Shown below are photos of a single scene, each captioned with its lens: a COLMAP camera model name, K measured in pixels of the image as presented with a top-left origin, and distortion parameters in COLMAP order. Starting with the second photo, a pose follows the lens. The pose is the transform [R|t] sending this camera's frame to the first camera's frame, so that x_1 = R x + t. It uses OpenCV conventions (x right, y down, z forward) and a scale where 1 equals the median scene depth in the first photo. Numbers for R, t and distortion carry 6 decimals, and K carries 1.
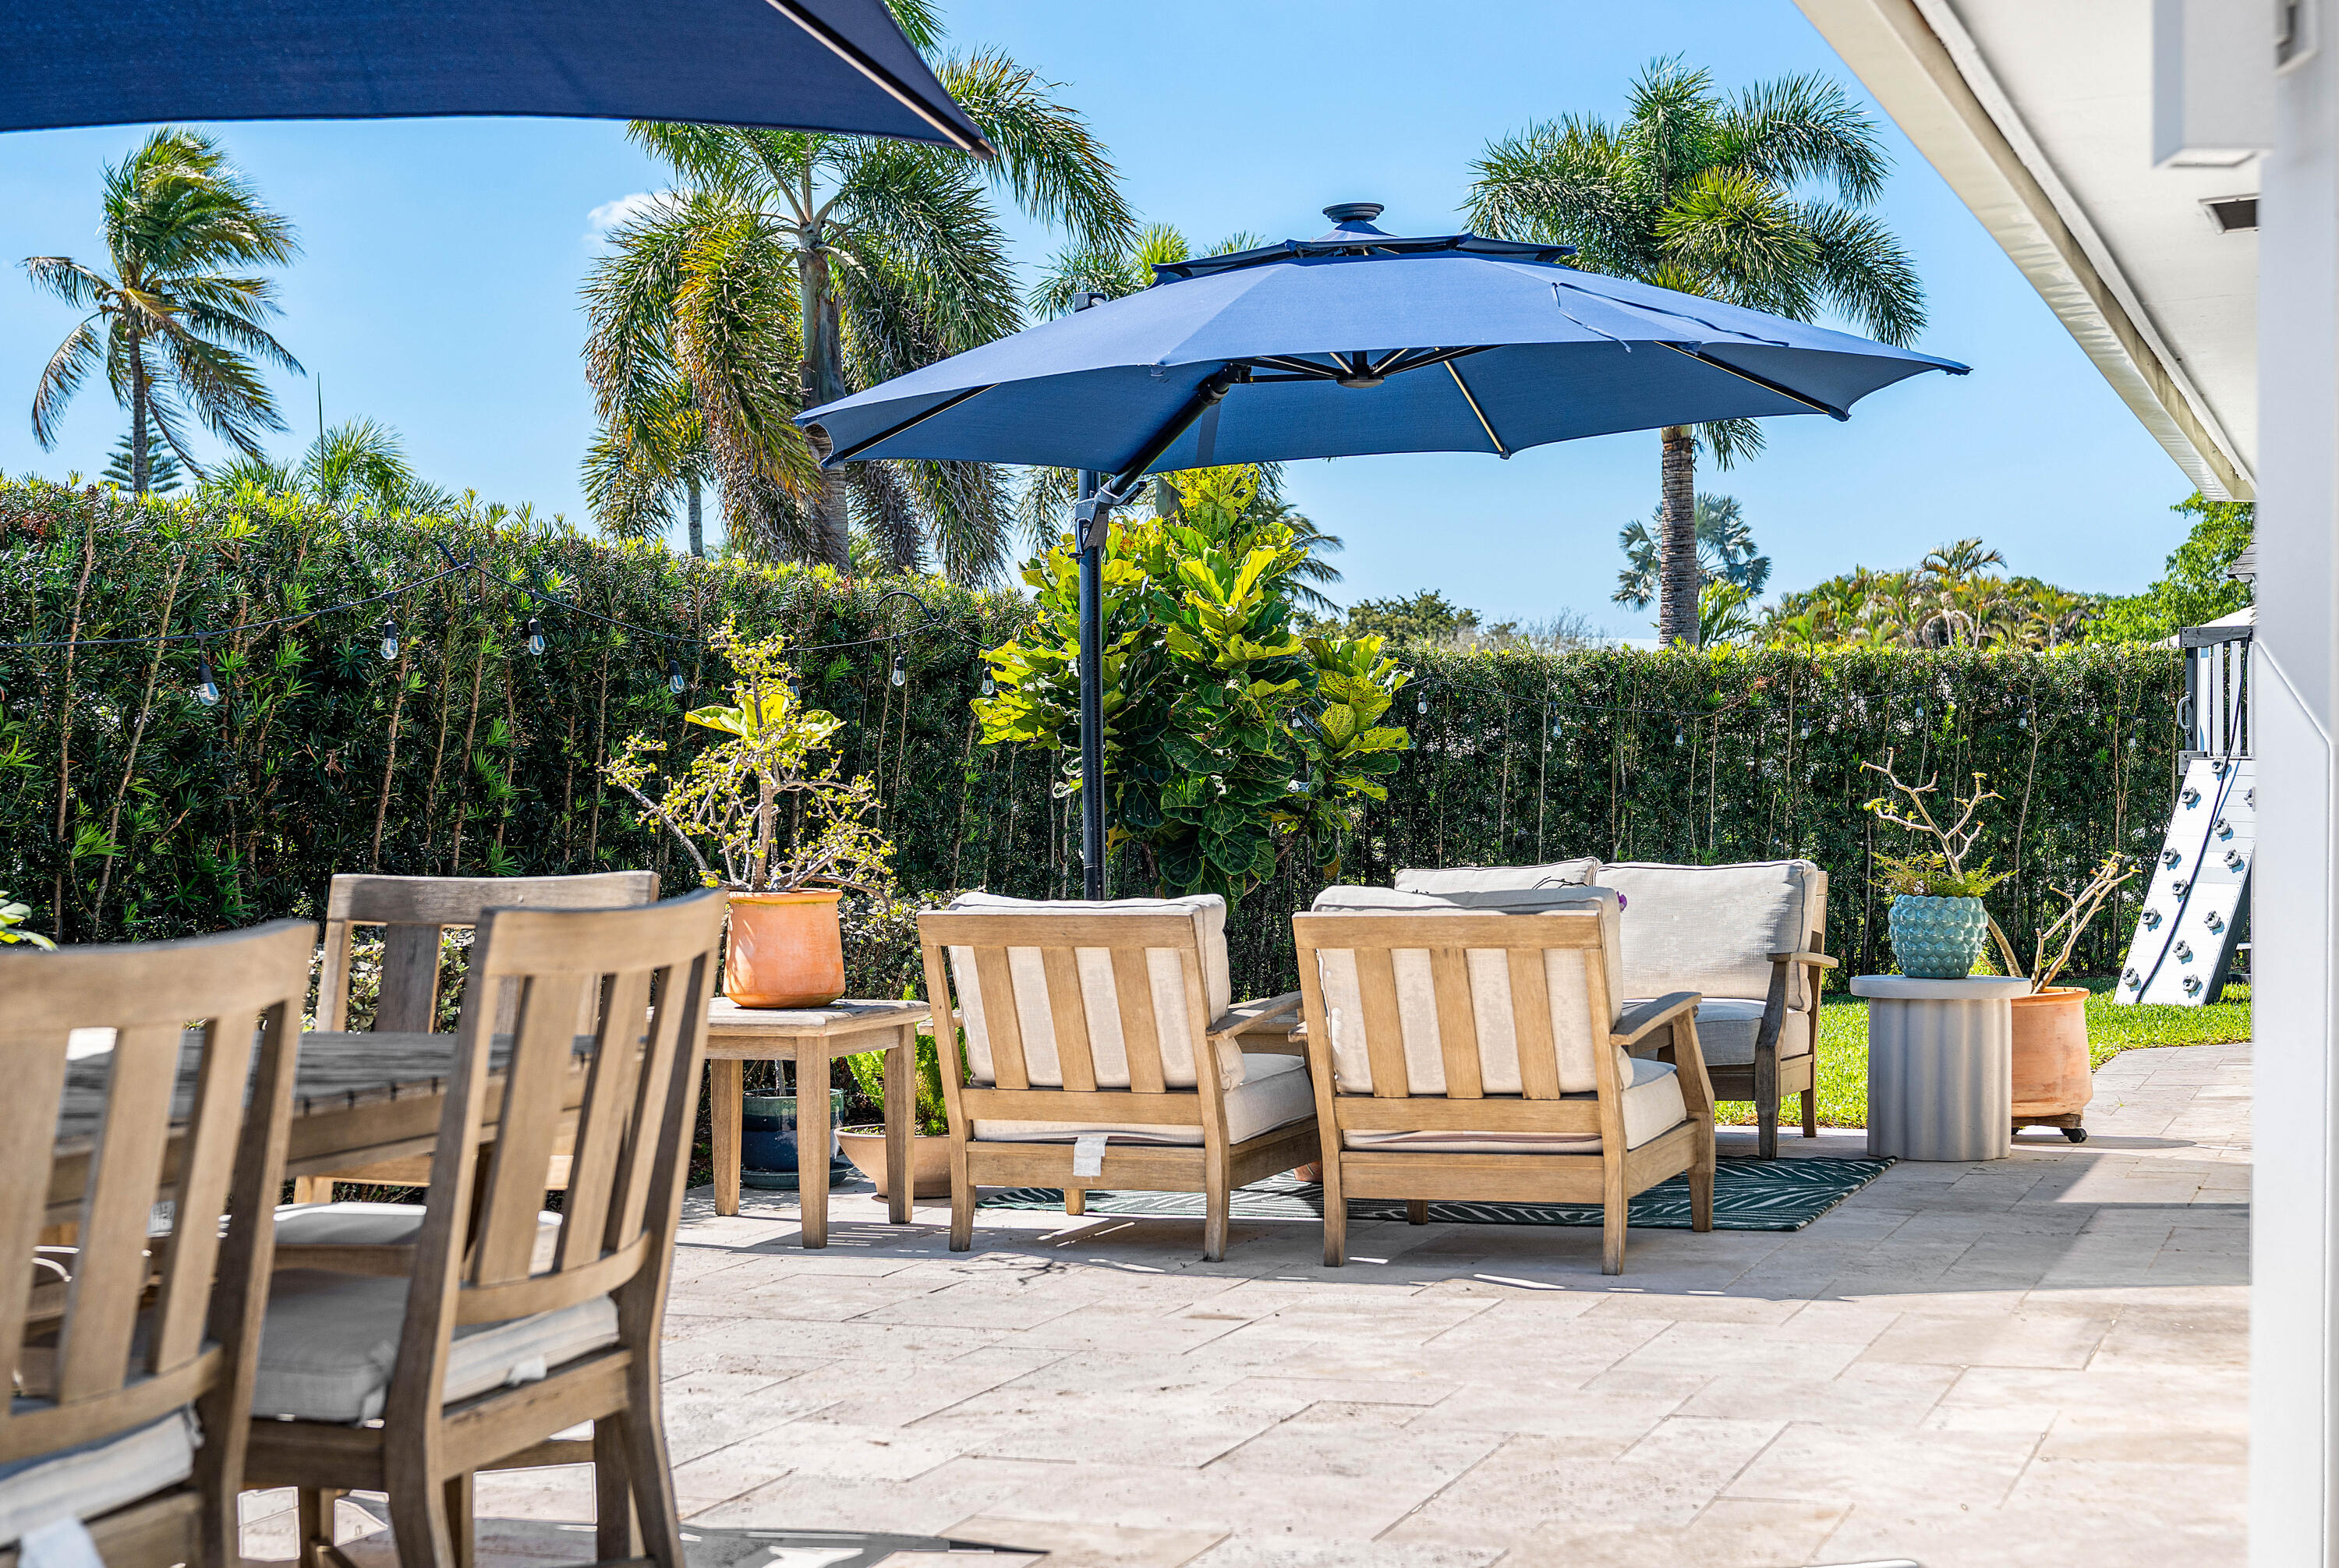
lens RADIAL K [[3188.9, 0, 1170.3], [0, 3188.9, 783.6], [0, 0, 1]] dist [0.021697, 0.000000]
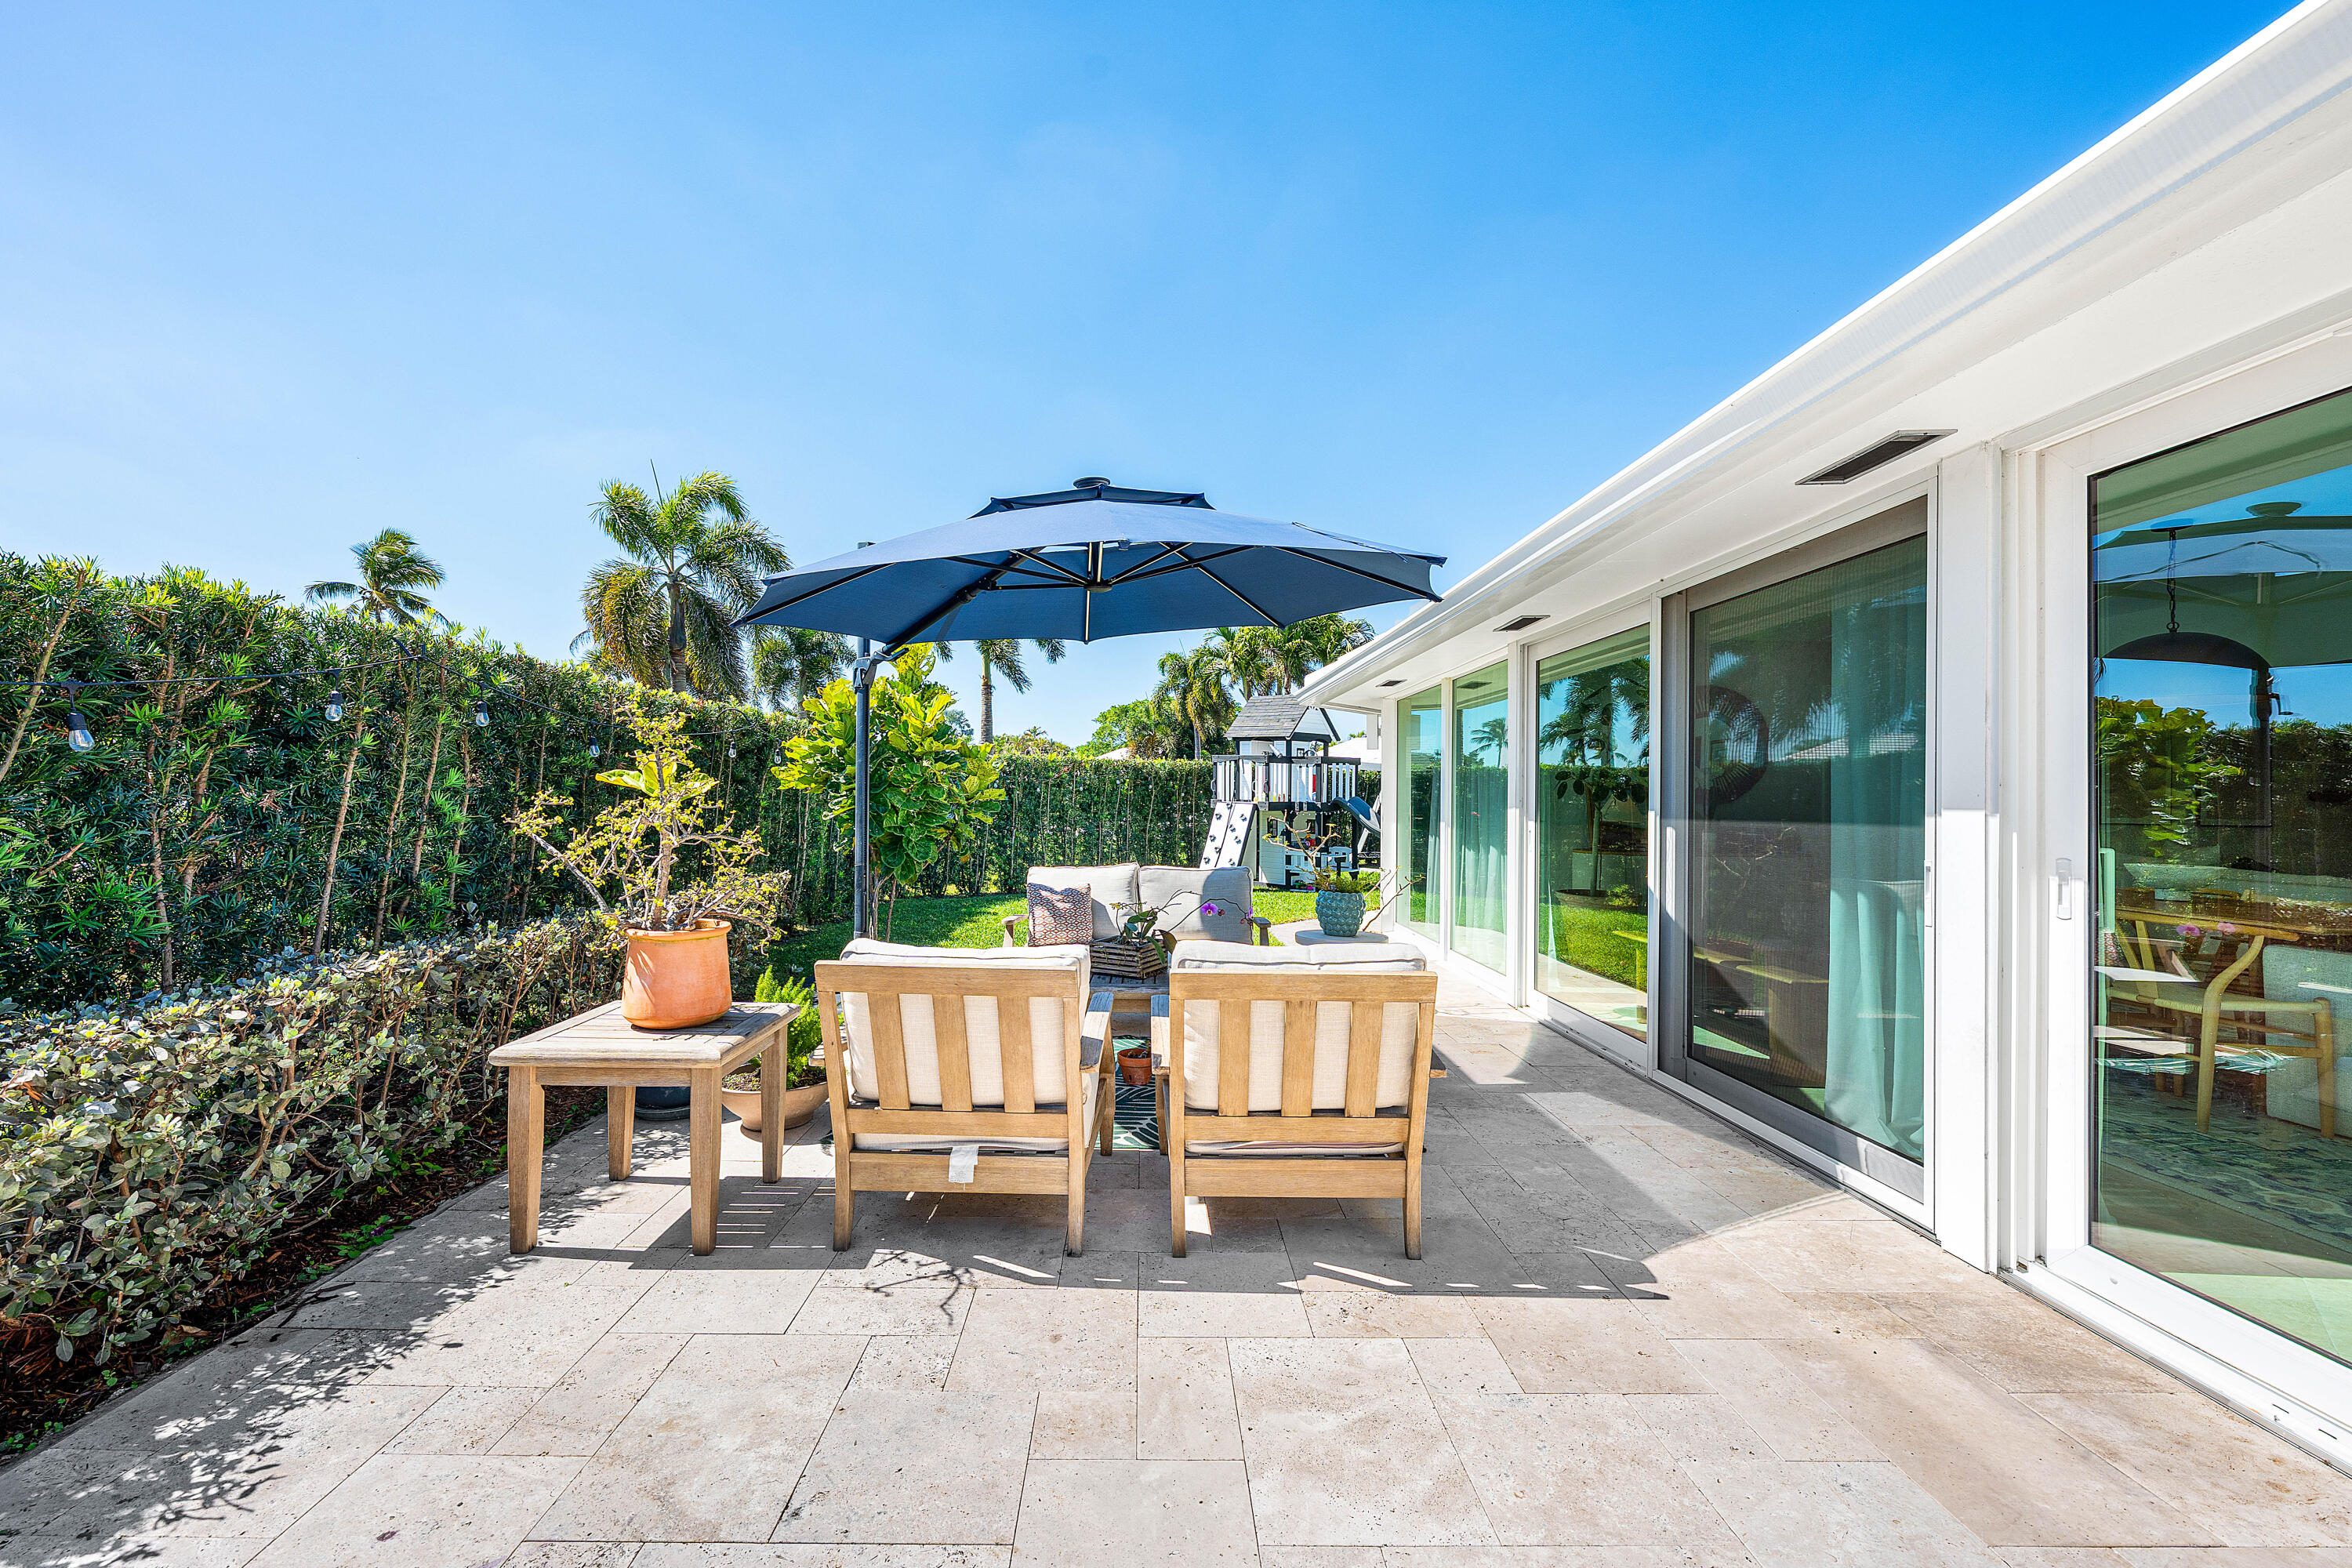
lens RADIAL K [[997.5, 0, 1164.8], [0, 997.5, 802.7], [0, 0, 1]] dist [0.001883, 0.000124]
pose [[0.937382, 0.026455, 0.347296, -0.068755], [-0.028275, 0.999600, 0.000171, -0.015385], [-0.347153, -0.009980, 0.937755, 0.493538]]
